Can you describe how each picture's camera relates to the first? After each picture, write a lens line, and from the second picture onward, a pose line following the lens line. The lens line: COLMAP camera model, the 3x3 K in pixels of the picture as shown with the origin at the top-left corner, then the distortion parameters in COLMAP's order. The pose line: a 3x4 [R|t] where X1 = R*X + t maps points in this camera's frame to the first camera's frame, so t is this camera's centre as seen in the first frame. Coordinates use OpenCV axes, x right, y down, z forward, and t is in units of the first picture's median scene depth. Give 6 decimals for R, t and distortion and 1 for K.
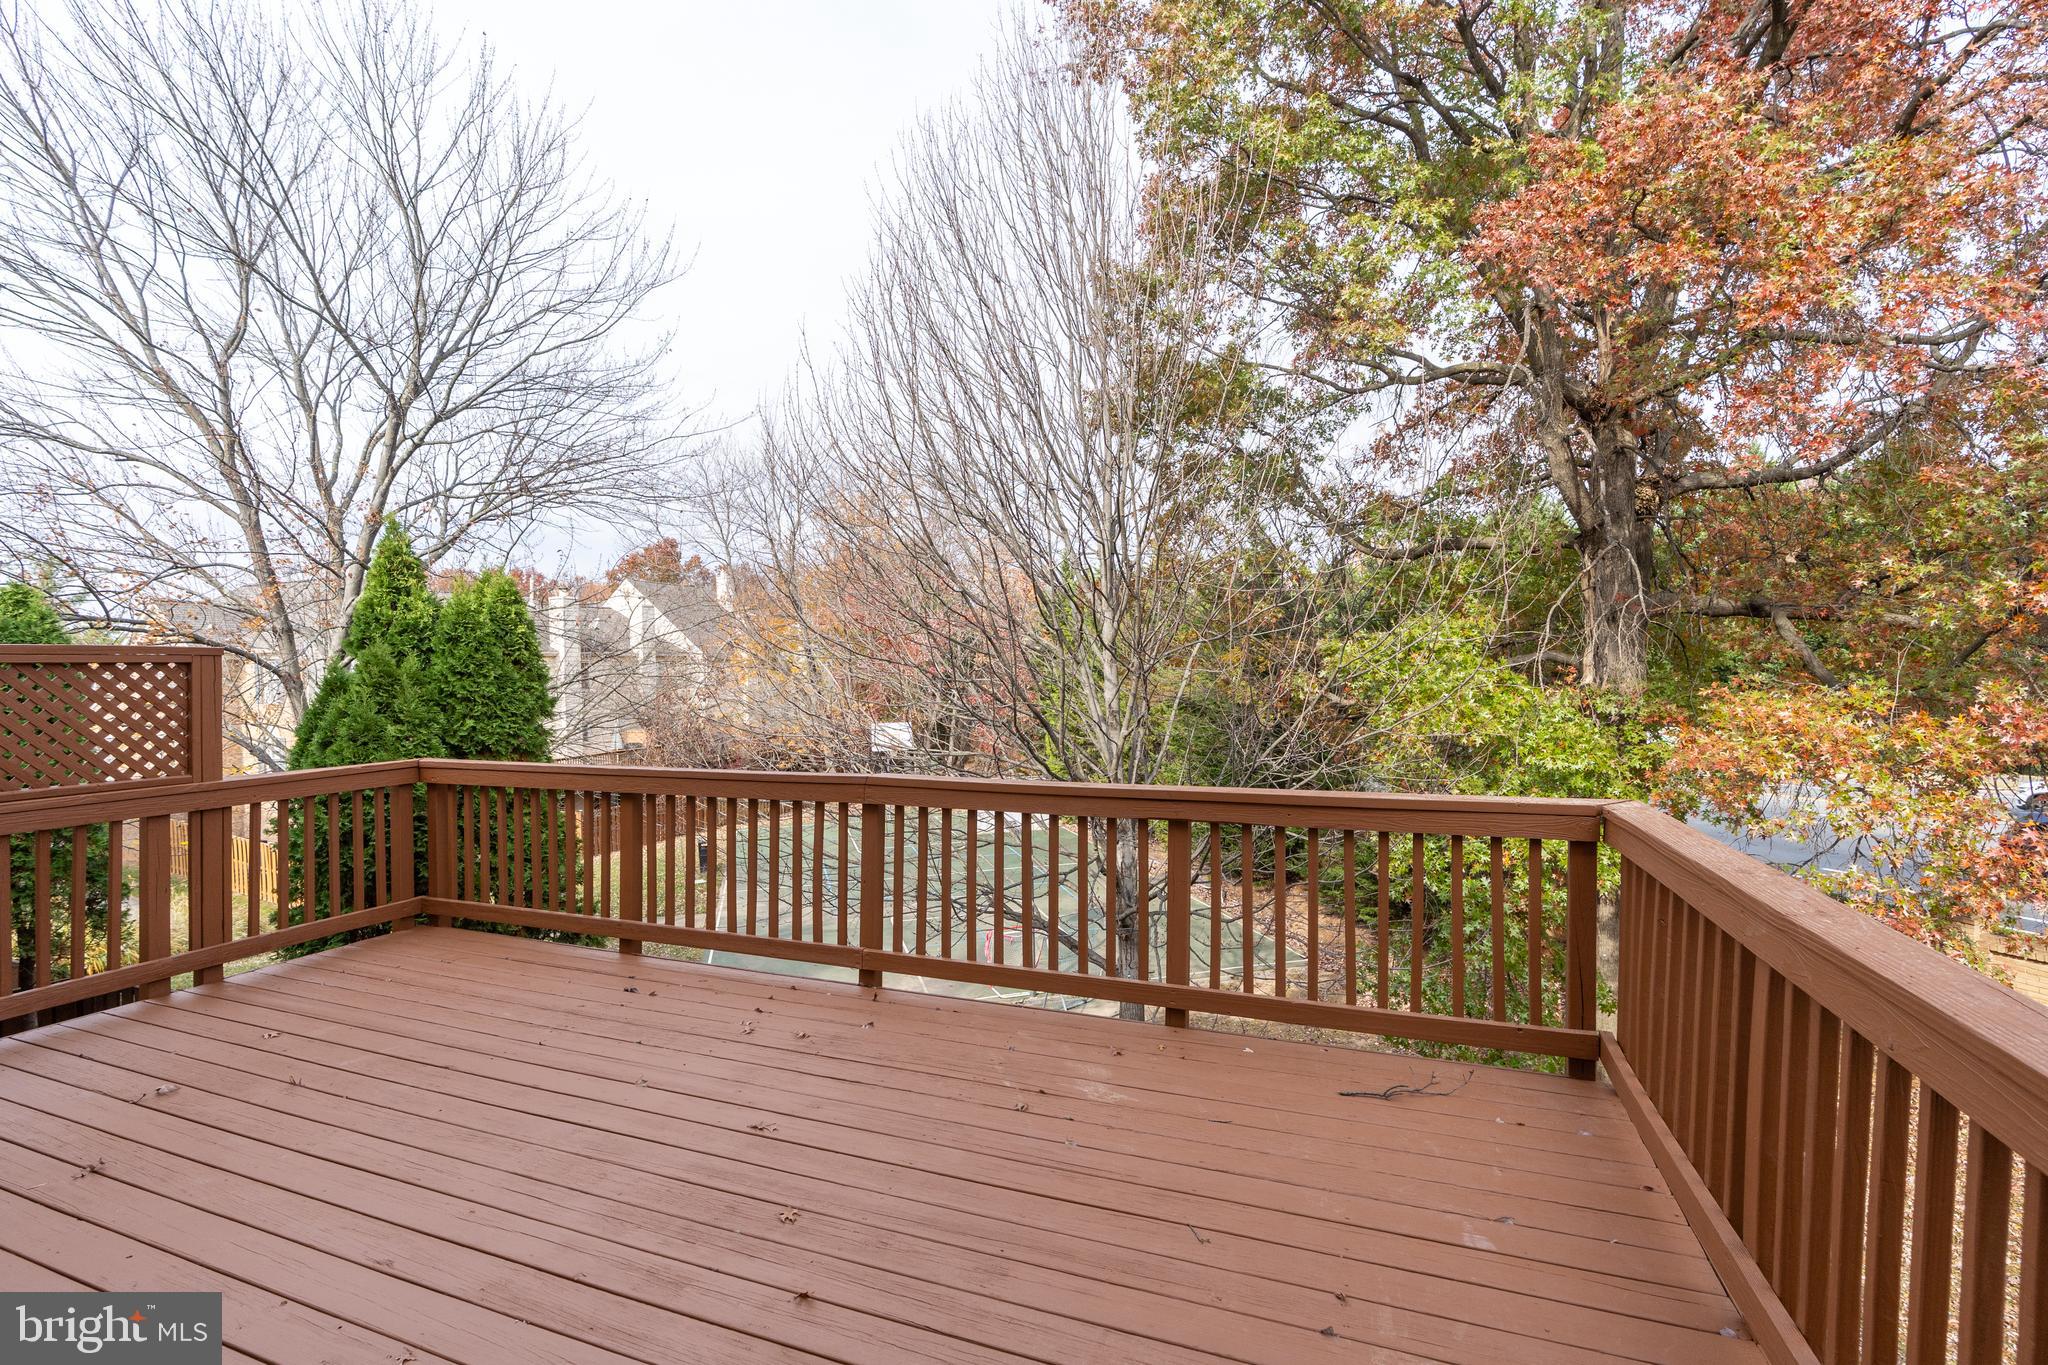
lens RADIAL K [[934.6, 0, 1018.9], [0, 934.6, 687.5], [0, 0, 1]] dist [-0.005302, 0.002669]
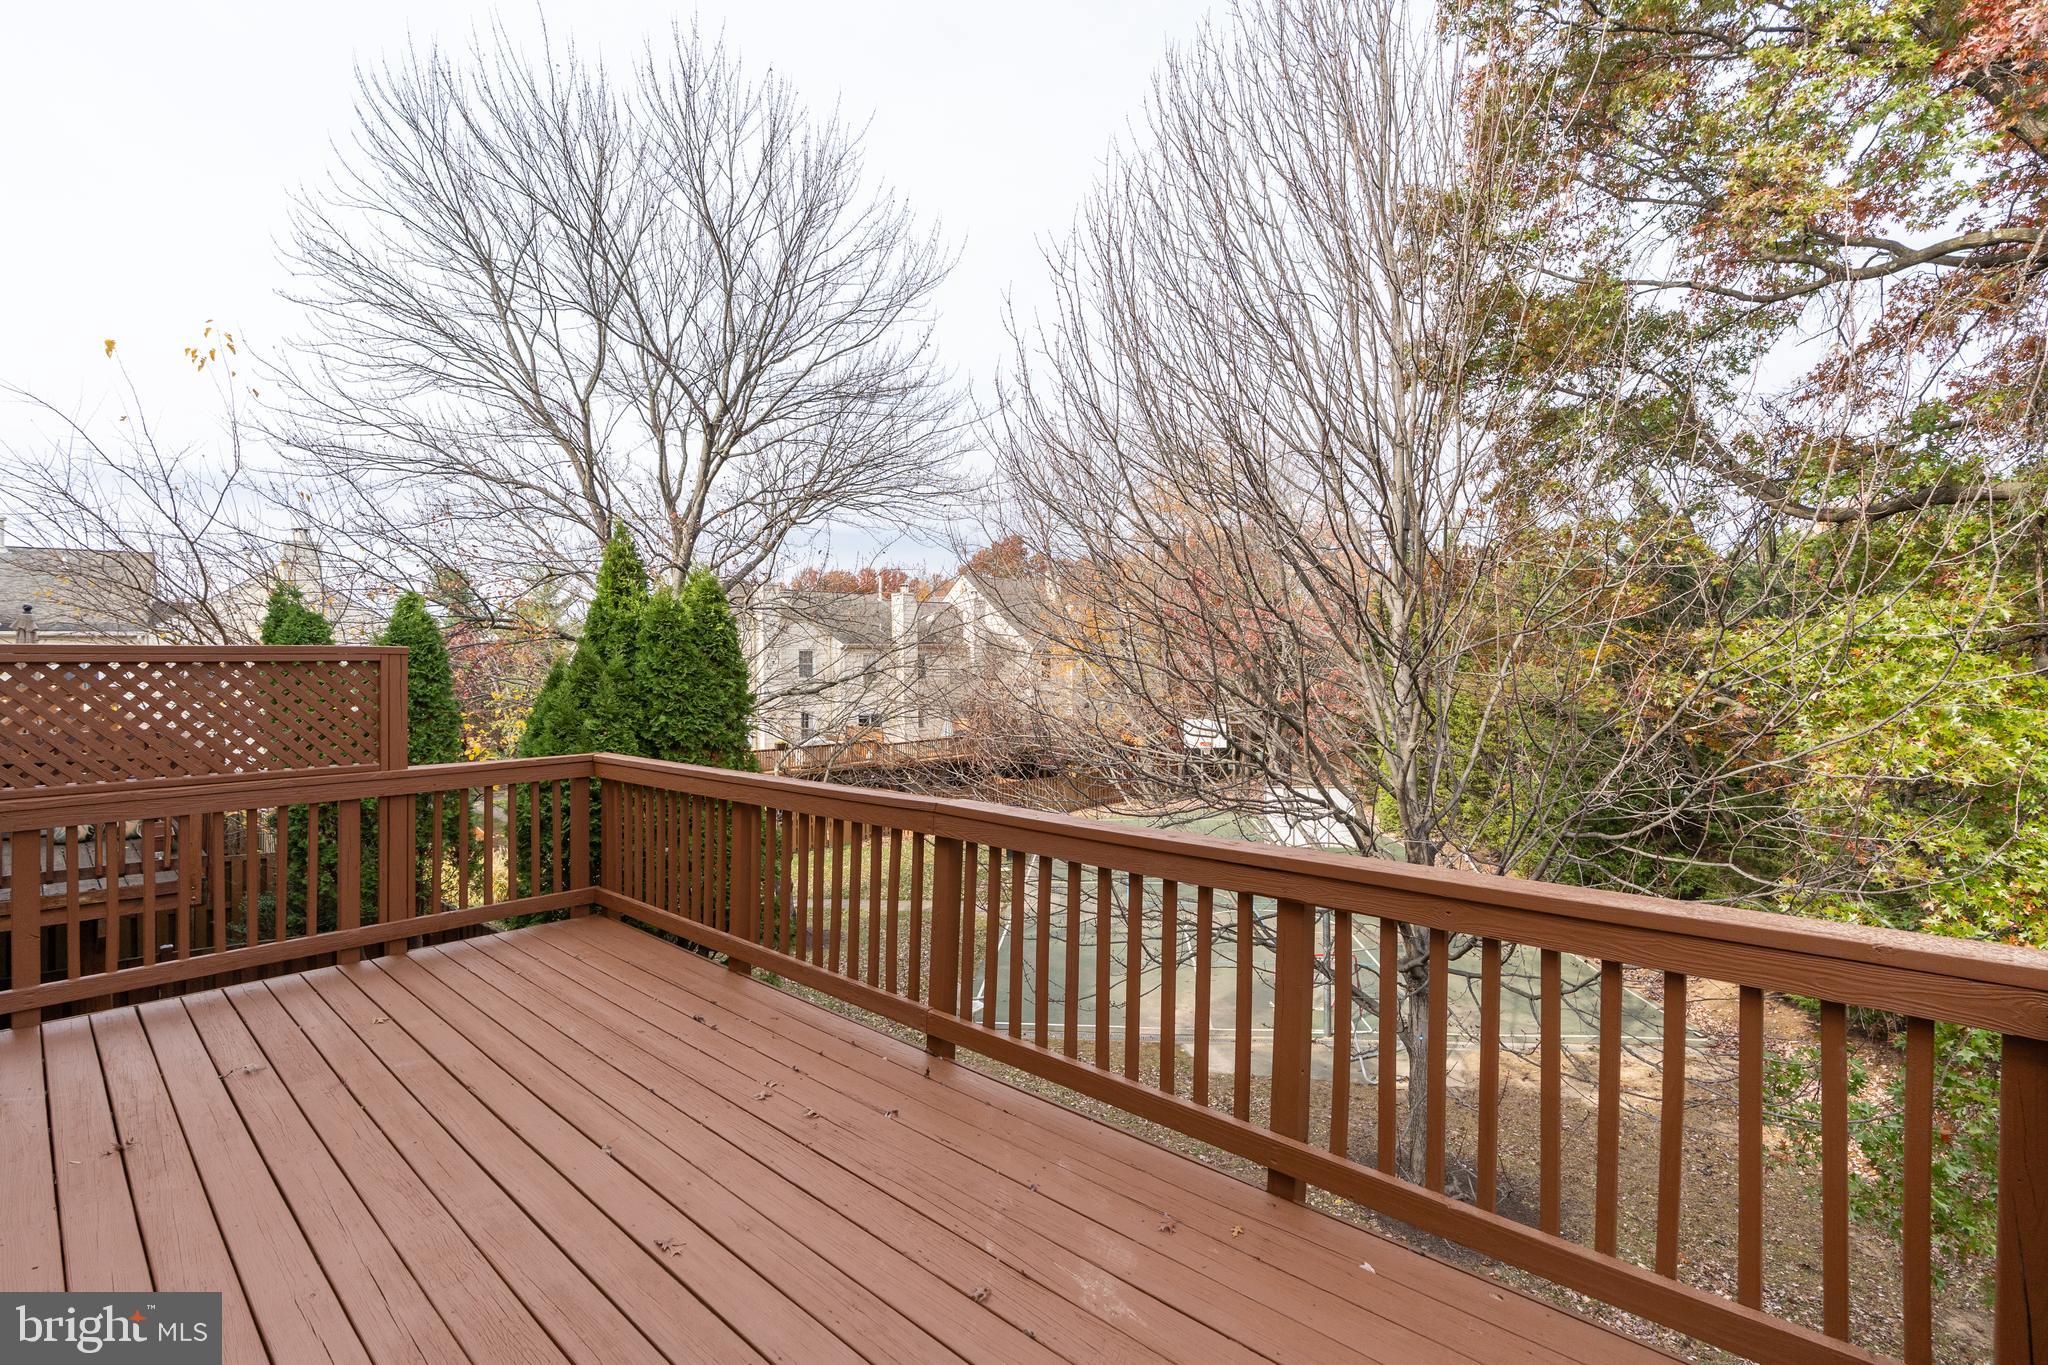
lens RADIAL K [[934.6, 0, 1025.7], [0, 934.6, 674.9], [0, 0, 1]] dist [-0.005302, 0.002669]
pose [[0.933140, 0.010675, -0.359356, 0.085077], [-0.012870, 0.999910, -0.003715, -0.006182], [0.359284, 0.008091, 0.933193, 0.102881]]
